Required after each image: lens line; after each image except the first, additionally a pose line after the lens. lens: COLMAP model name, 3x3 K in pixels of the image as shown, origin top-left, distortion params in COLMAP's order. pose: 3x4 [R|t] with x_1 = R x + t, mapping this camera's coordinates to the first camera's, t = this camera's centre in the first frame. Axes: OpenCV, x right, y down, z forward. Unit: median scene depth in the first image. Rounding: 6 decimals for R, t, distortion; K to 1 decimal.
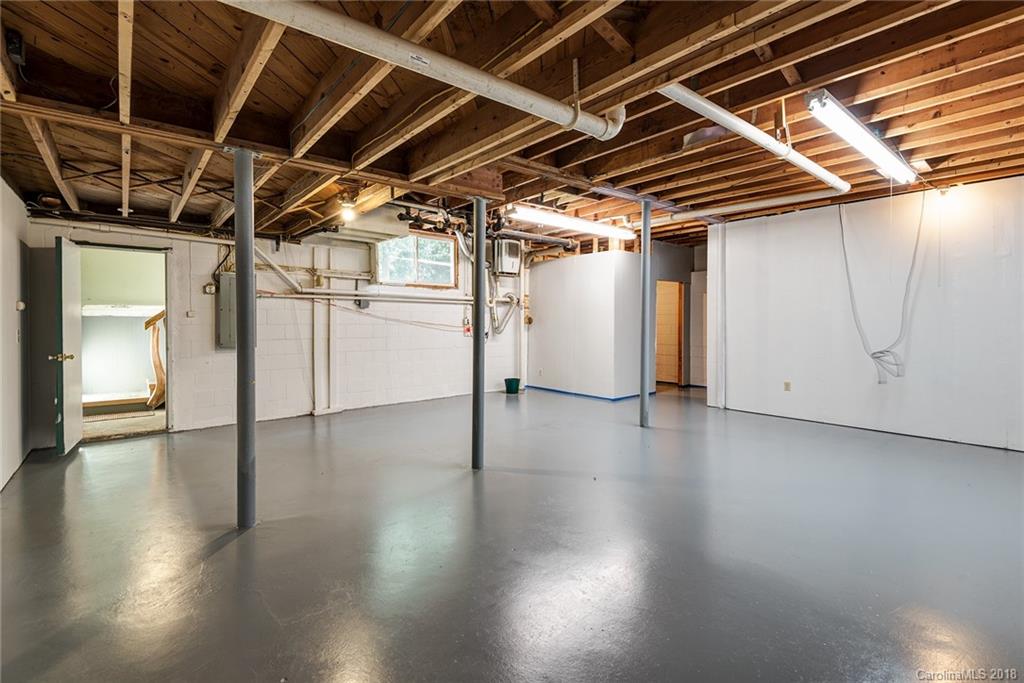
lens RADIAL K [[473.8, 0, 529.5], [0, 473.8, 317.5], [0, 0, 1]] dist [0.000933, -0.001025]
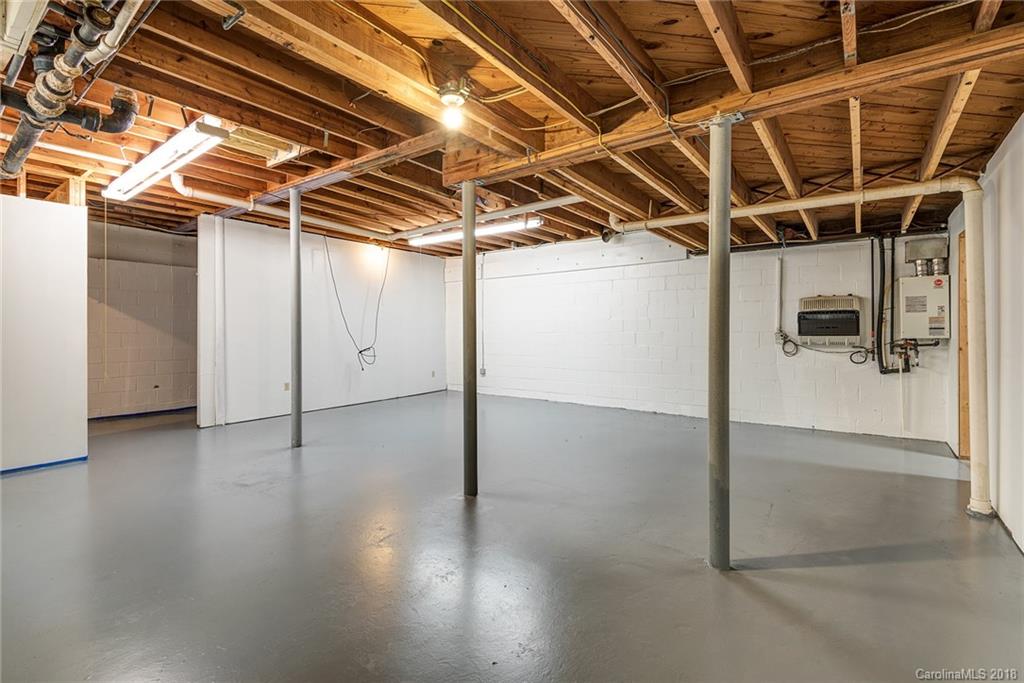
lens RADIAL K [[471.2, 0, 509.9], [0, 471.2, 308.5], [0, 0, 1]] dist [0.000949, -0.007486]
pose [[-0.220685, 0.045168, 0.974299, -0.613905], [-0.001966, 0.998904, -0.046754, 0.014601], [-0.975343, -0.012234, -0.220354, 0.712561]]
